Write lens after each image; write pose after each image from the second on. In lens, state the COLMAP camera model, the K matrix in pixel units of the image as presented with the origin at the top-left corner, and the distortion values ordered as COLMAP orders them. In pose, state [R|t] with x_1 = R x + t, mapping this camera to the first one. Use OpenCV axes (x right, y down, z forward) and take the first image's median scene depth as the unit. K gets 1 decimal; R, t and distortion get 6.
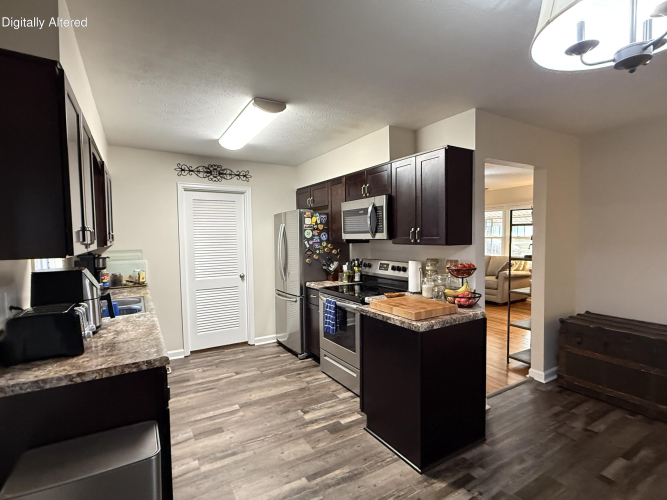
lens RADIAL K [[331.6, 0, 333.5], [0, 331.6, 250.8], [0, 0, 1]] dist [-0.001548, -0.000239]
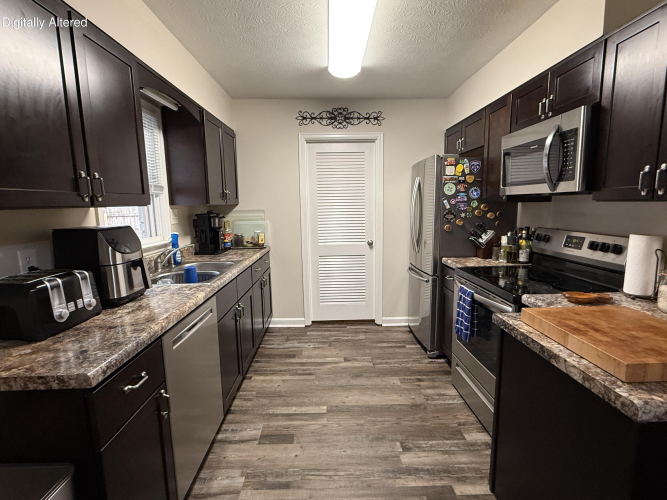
lens RADIAL K [[331.6, 0, 333.9], [0, 331.6, 251.4], [0, 0, 1]] dist [-0.001548, -0.000239]
pose [[0.868013, 0.069355, -0.491674, 0.077621], [-0.016390, 0.993660, 0.111228, 0.006733], [0.496271, -0.088489, 0.863646, 0.305734]]
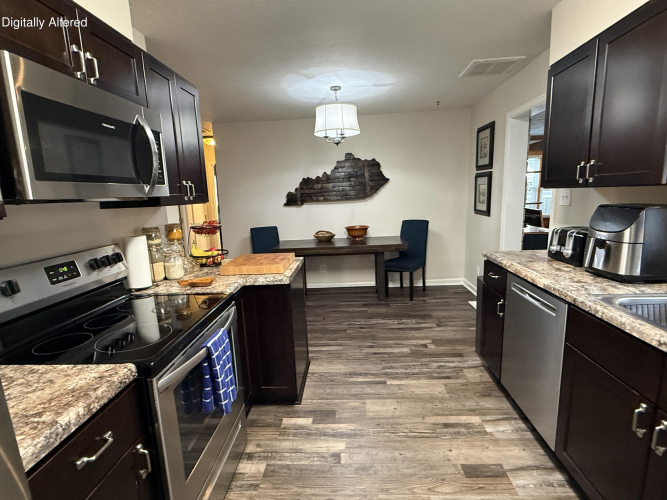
lens RADIAL K [[331.6, 0, 332.8], [0, 331.6, 250.9], [0, 0, 1]] dist [-0.001548, -0.000239]
pose [[-0.821064, -0.057417, 0.567941, -0.352177], [0.072200, 0.976493, 0.203099, -0.035618], [-0.566252, 0.207763, -0.797617, 1.187665]]
